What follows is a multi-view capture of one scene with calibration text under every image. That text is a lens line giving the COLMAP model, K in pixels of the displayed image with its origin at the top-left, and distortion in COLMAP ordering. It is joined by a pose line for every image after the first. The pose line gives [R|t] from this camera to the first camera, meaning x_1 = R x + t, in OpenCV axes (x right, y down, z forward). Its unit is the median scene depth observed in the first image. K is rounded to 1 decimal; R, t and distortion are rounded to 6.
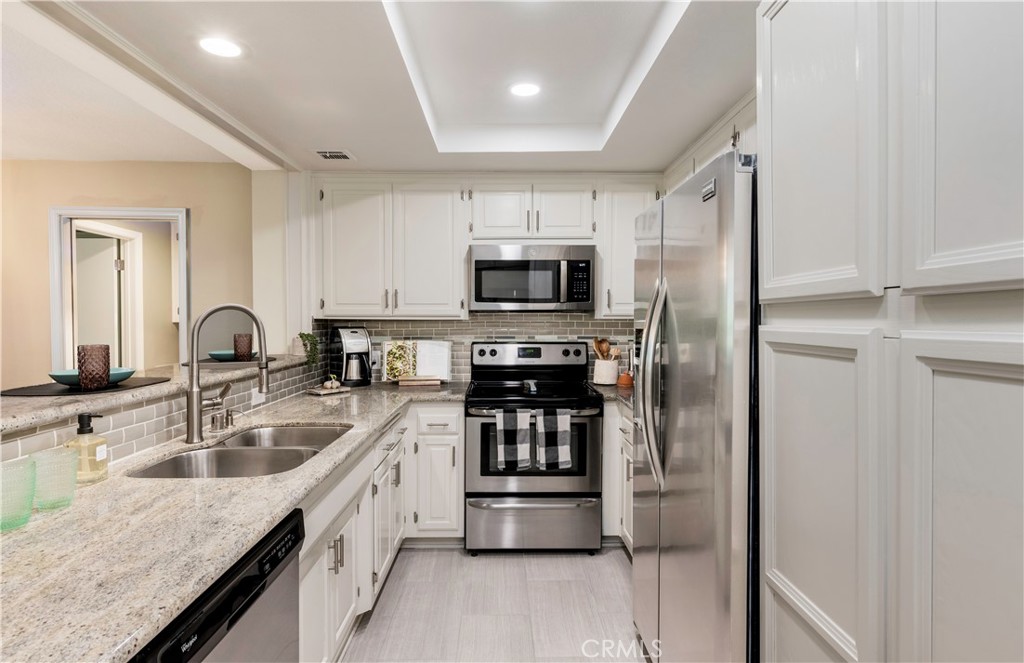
lens RADIAL K [[549.1, 0, 511.5], [0, 549.1, 328.6], [0, 0, 1]] dist [-0.002842, -0.000117]
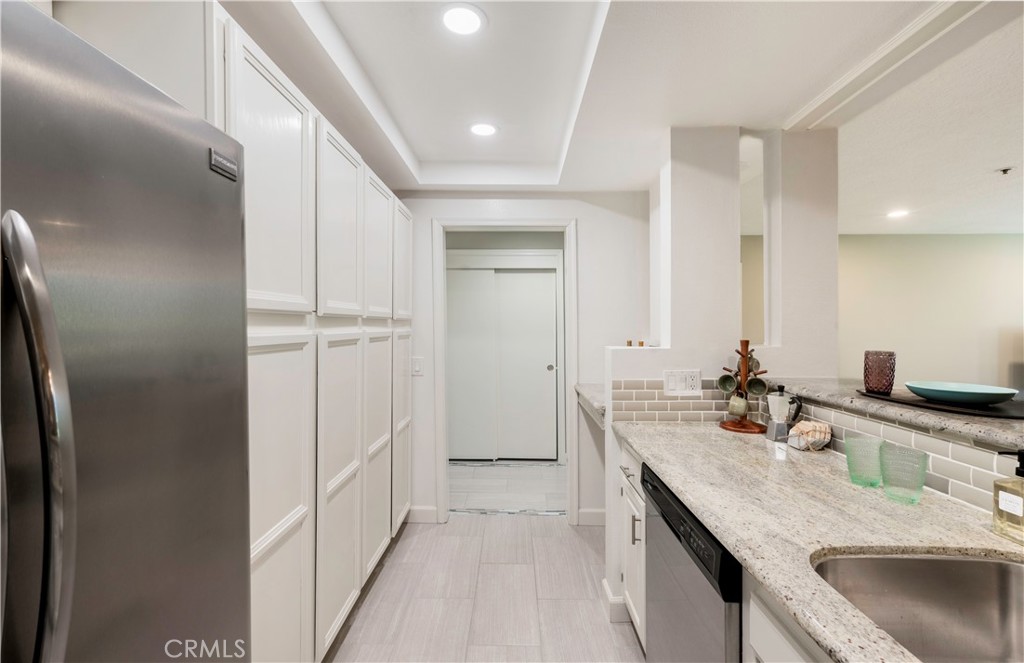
lens RADIAL K [[426.7, 0, 512.9], [0, 426.7, 325.8], [0, 0, 1]] dist [-0.002556, -0.000189]
pose [[-0.999934, -0.000668, 0.011503, -0.069684], [-0.000385, 0.999697, 0.024596, -0.043078], [-0.011516, 0.024589, -0.999631, 1.842957]]
